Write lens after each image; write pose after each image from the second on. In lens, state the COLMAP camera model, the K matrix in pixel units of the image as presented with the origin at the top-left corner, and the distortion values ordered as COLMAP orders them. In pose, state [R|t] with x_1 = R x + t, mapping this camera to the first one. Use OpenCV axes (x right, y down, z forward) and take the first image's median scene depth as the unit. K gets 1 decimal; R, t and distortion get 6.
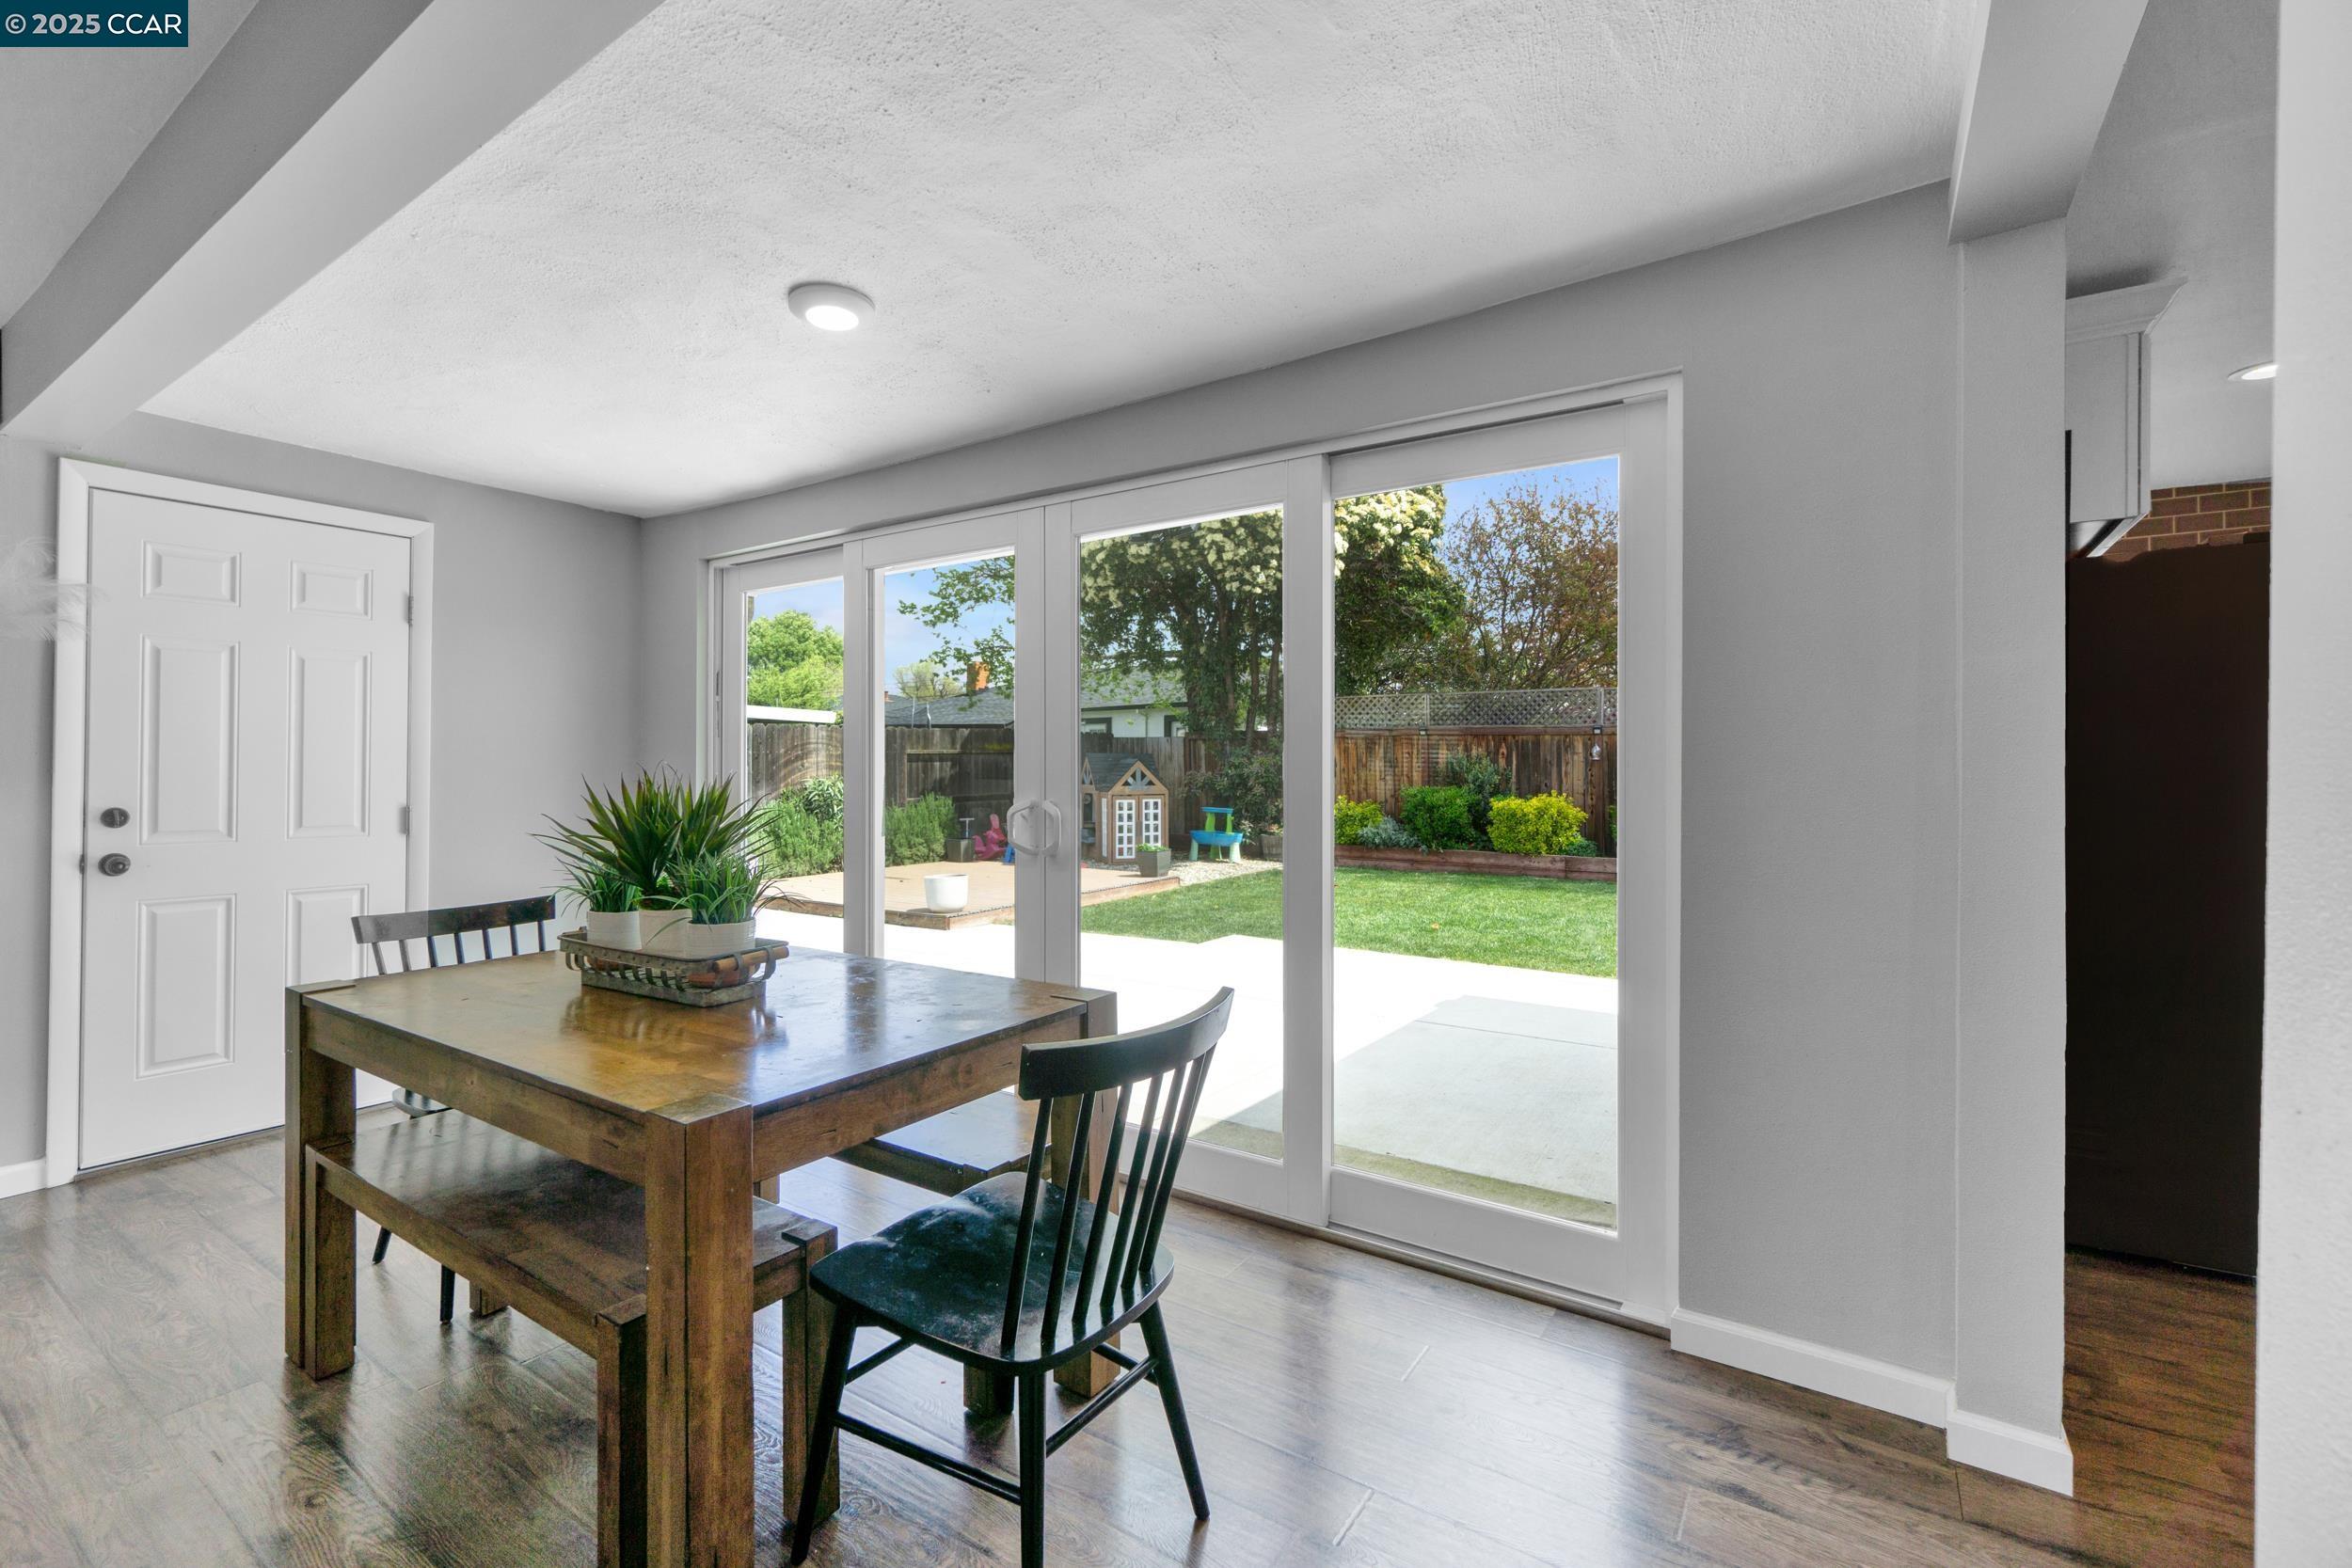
lens RADIAL K [[1023.7, 0, 1157.9], [0, 1023.7, 758.5], [0, 0, 1]] dist [-0.000216, 0.000191]
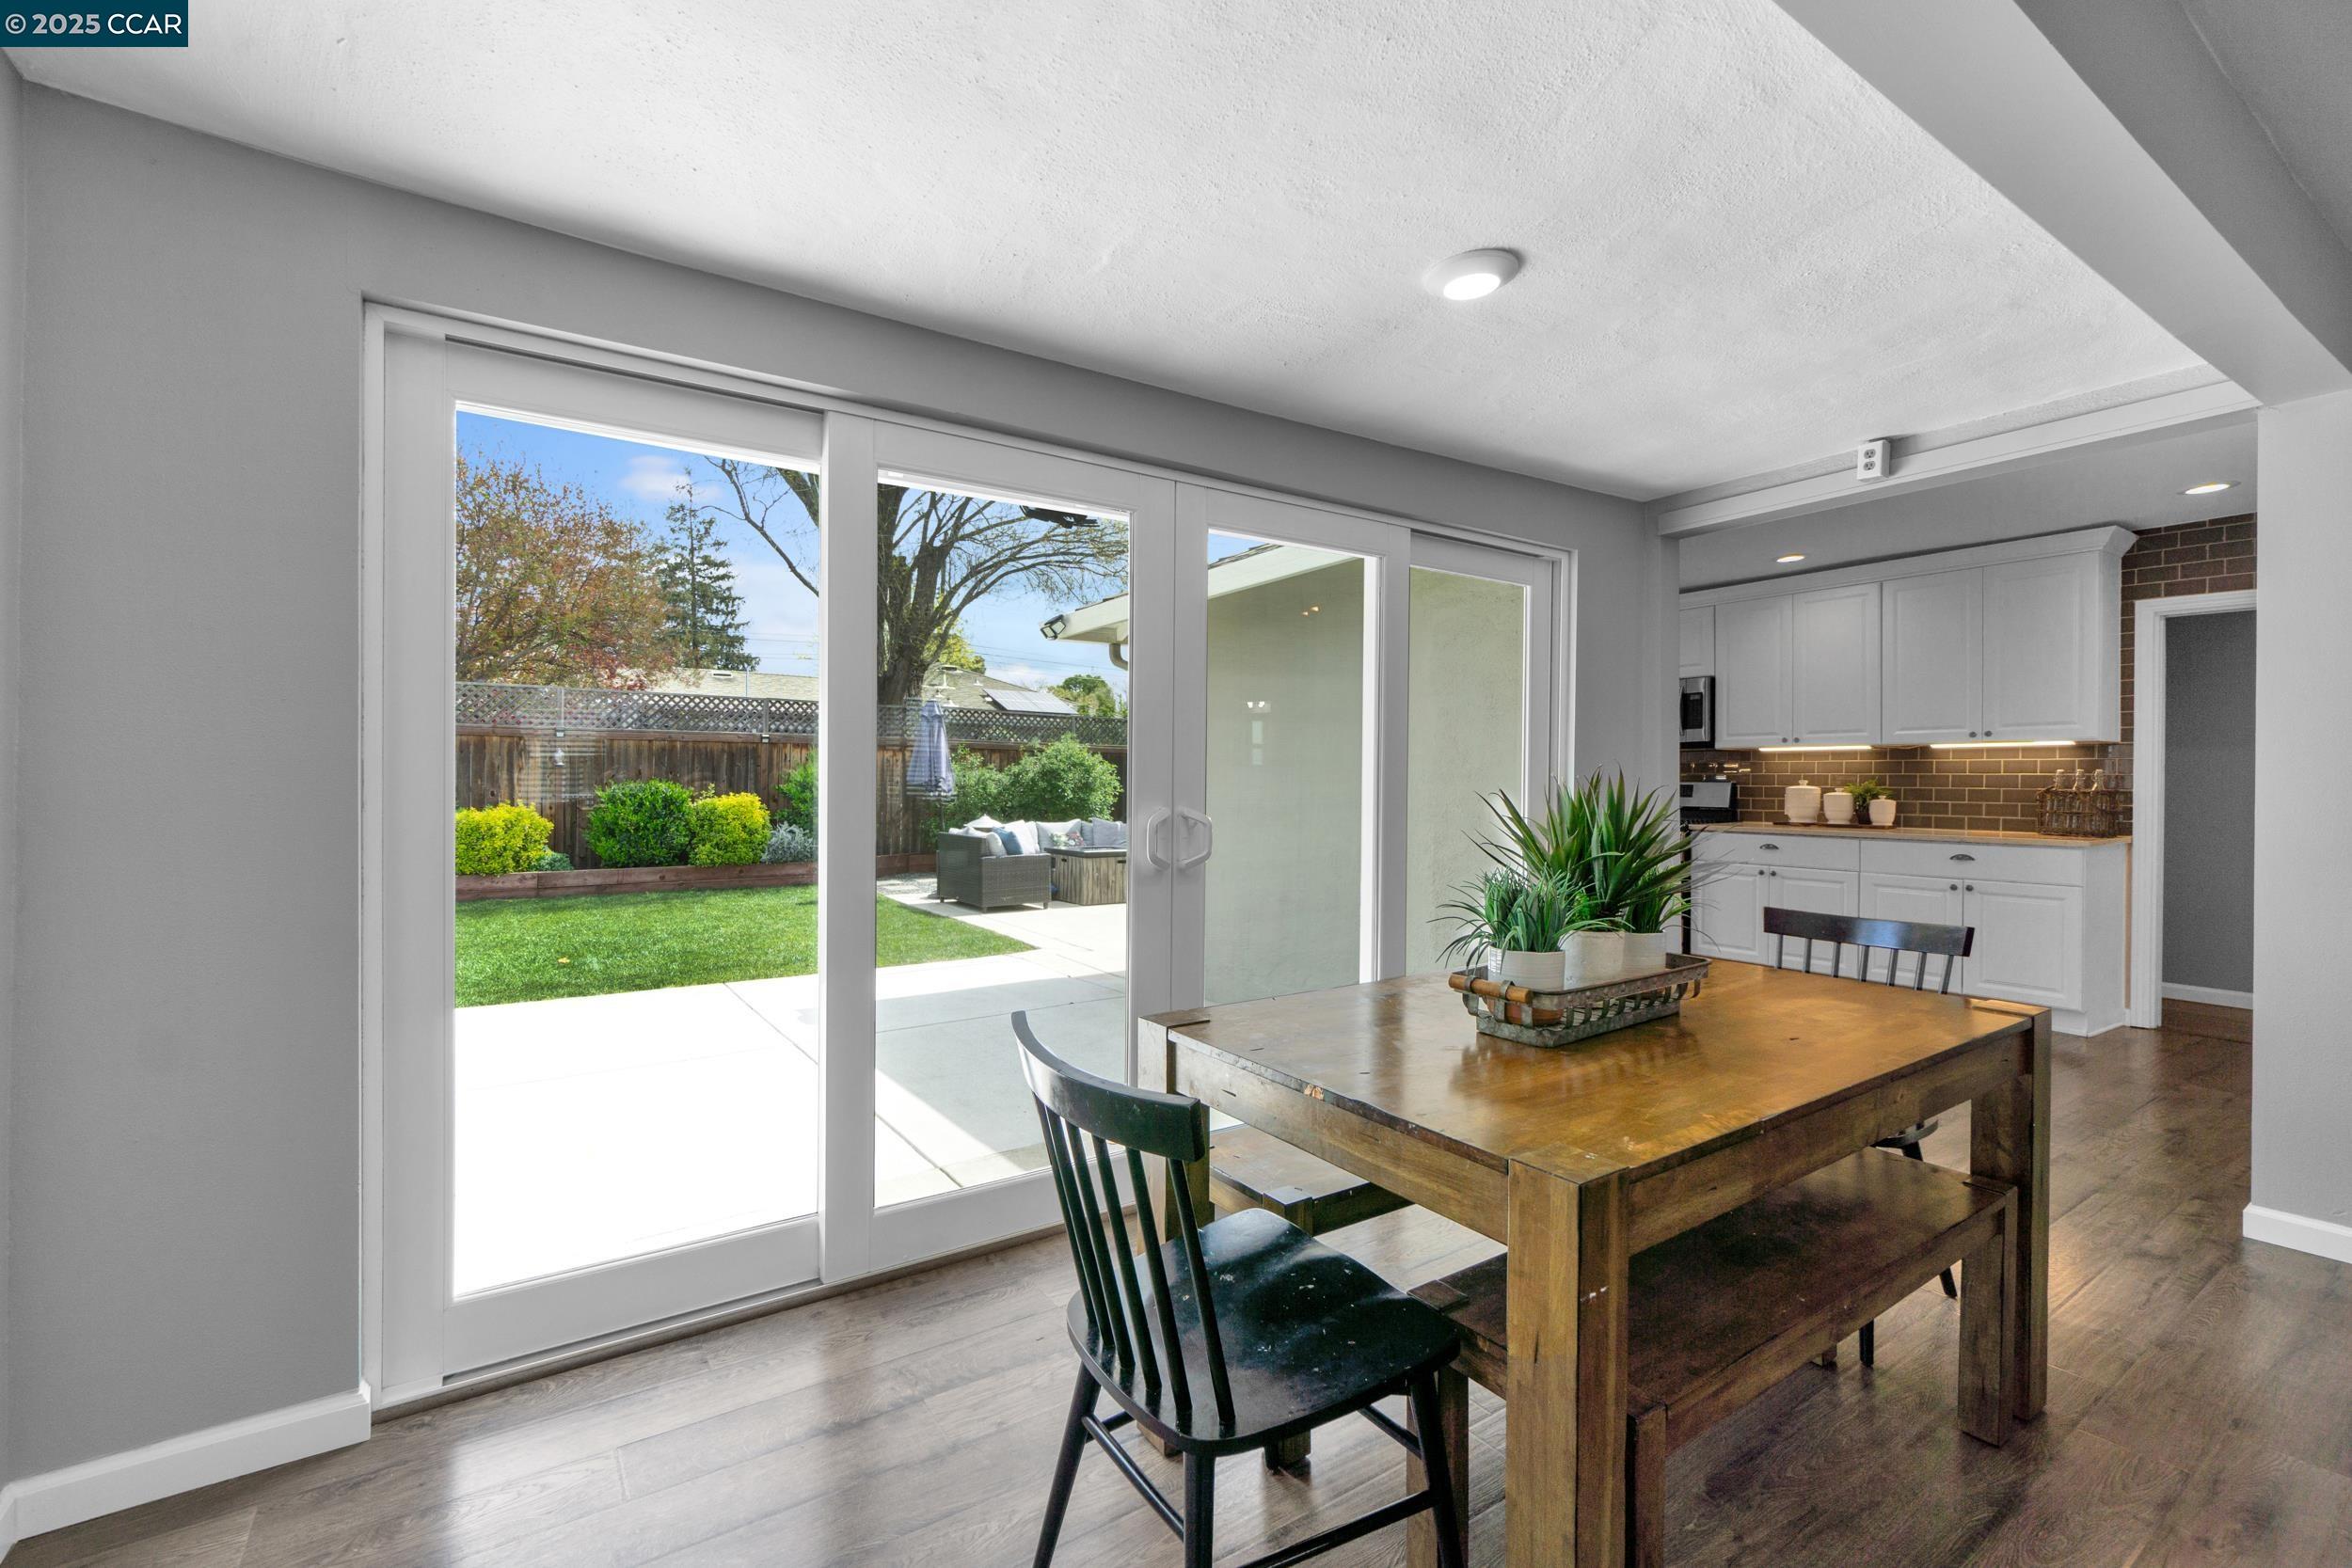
lens RADIAL K [[1020.2, 0, 1154.9], [0, 1020.2, 781.3], [0, 0, 1]] dist [-0.000371, 0.000052]
pose [[0.370982, -0.003391, 0.928634, -0.971308], [-0.010909, 0.999908, 0.008009, 0.010422], [-0.928576, -0.013101, 0.370911, 0.693998]]
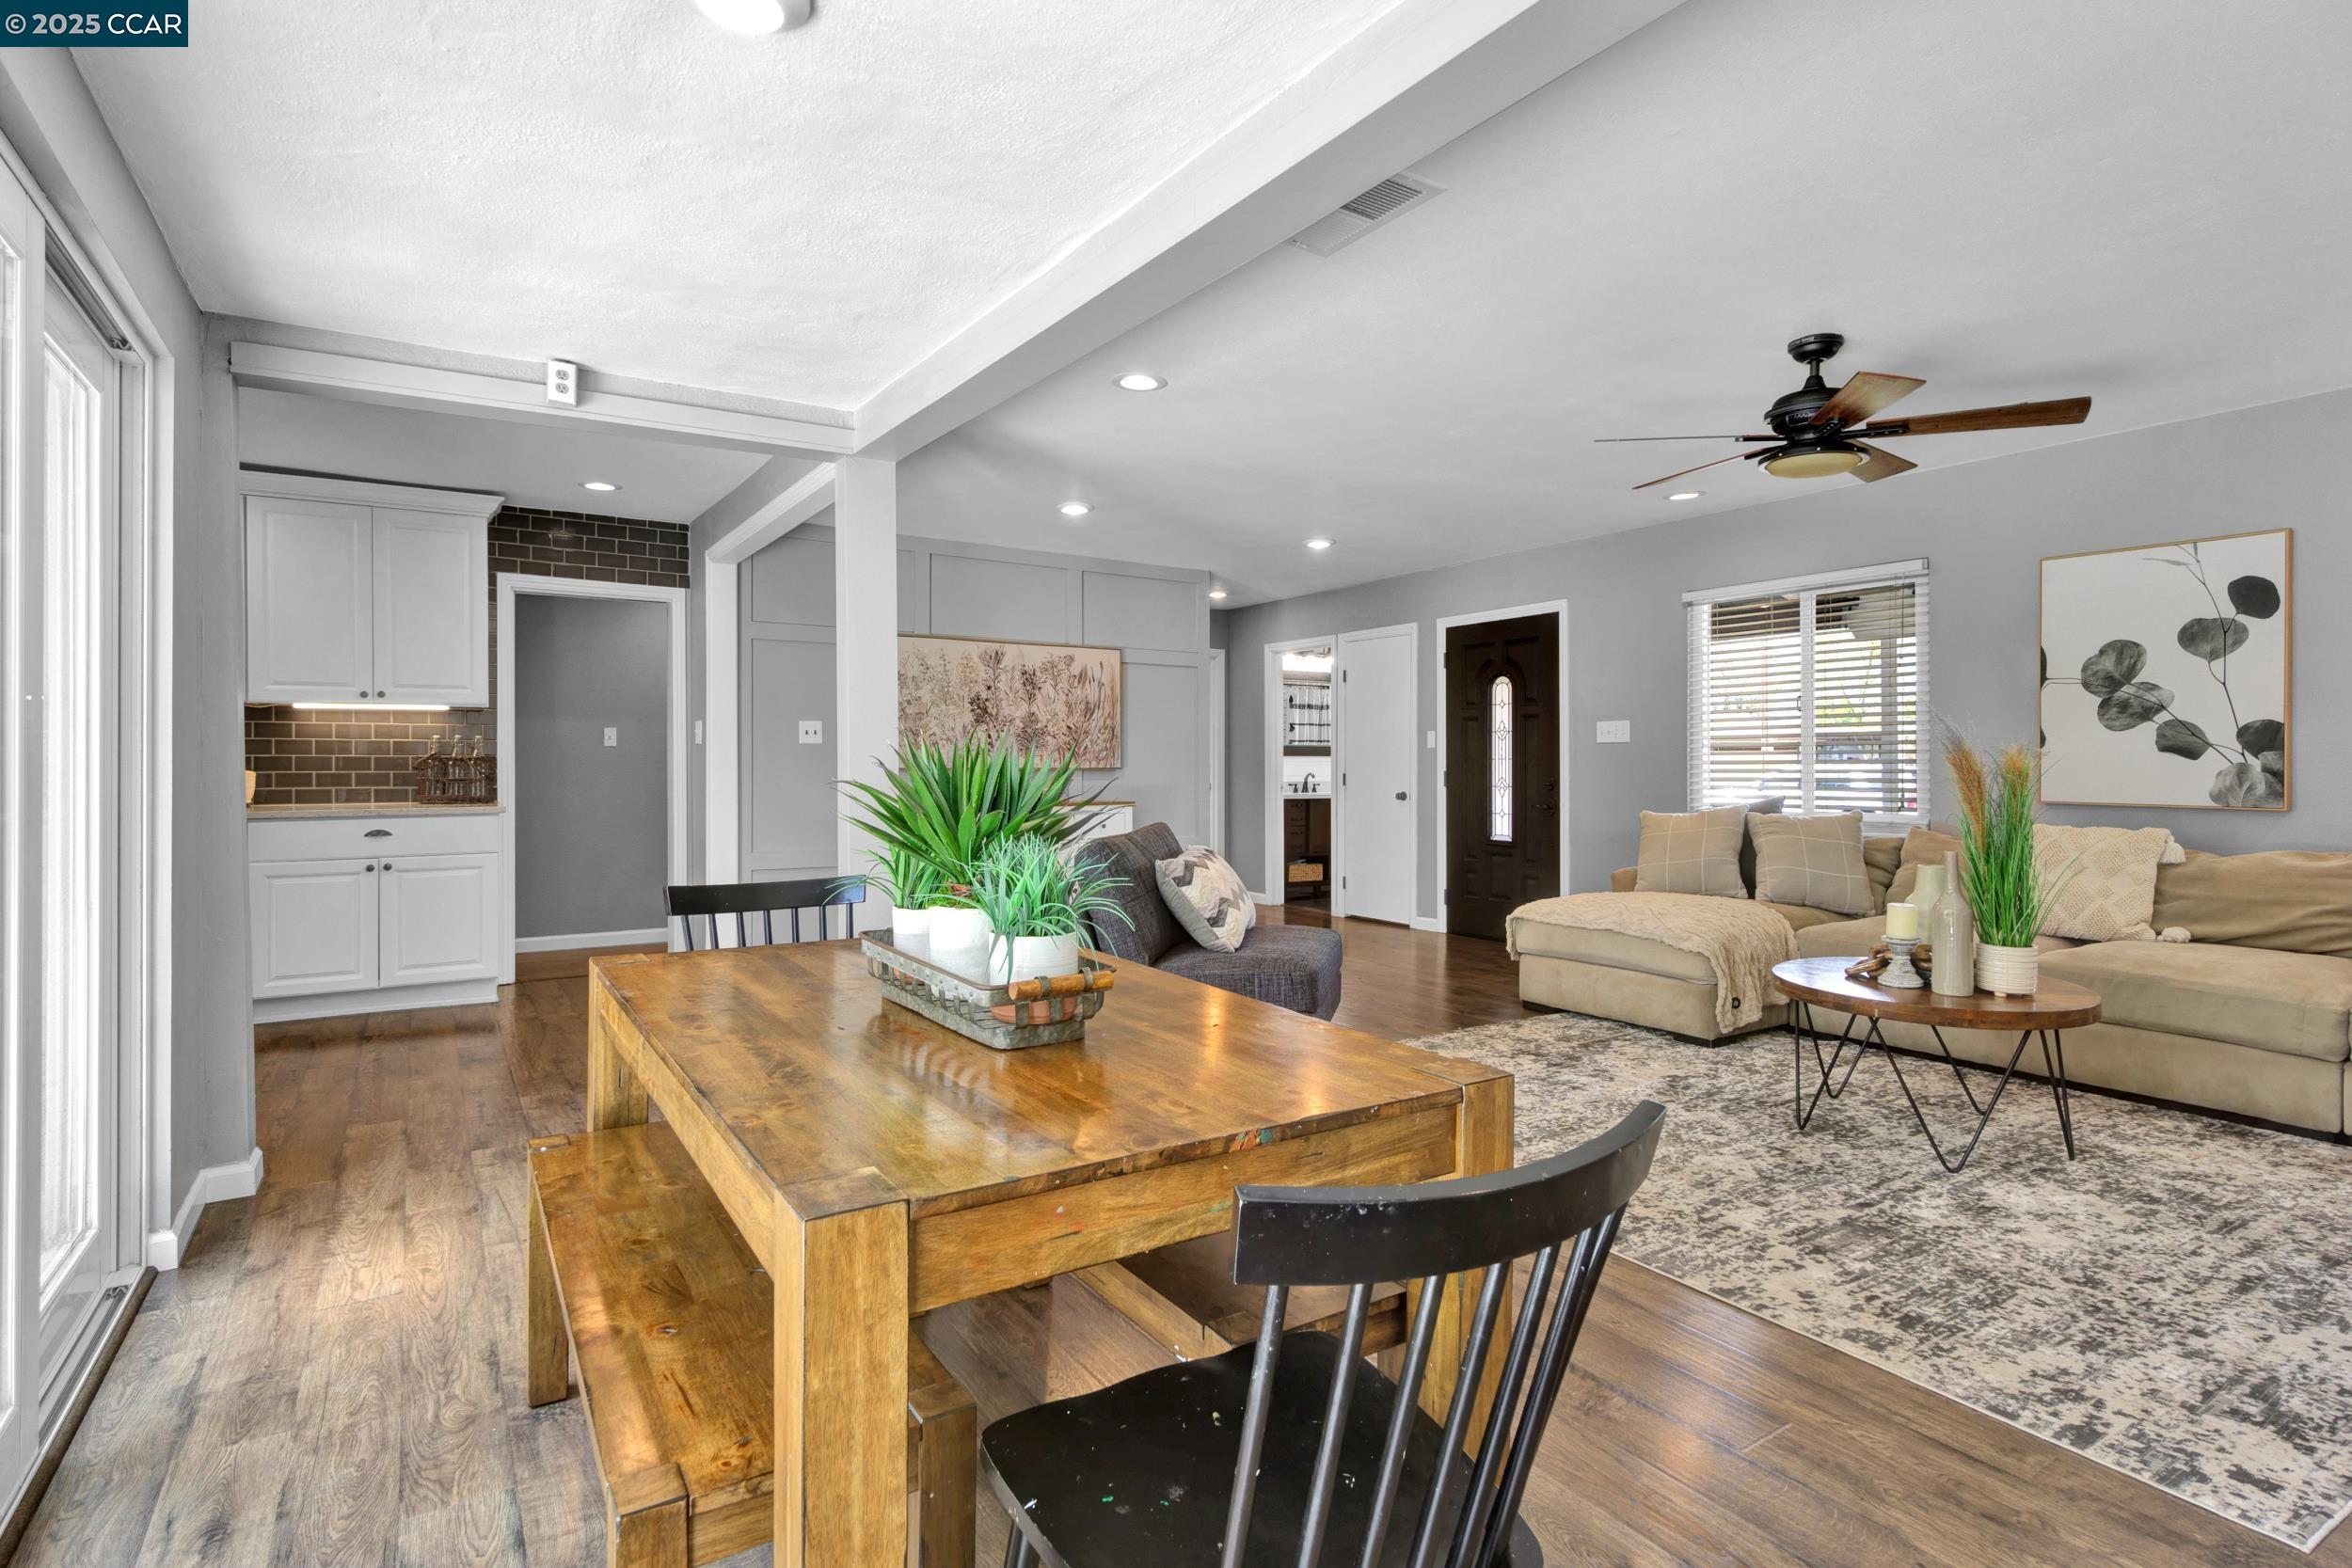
lens RADIAL K [[1164.8, 0, 1162.8], [0, 1164.8, 765.0], [0, 0, 1]] dist [0.004904, -0.000296]
pose [[-0.921992, -0.007040, 0.387145, -0.637423], [-0.007918, 0.999968, -0.000672, 0.027137], [-0.387128, -0.003685, -0.922019, 1.183817]]
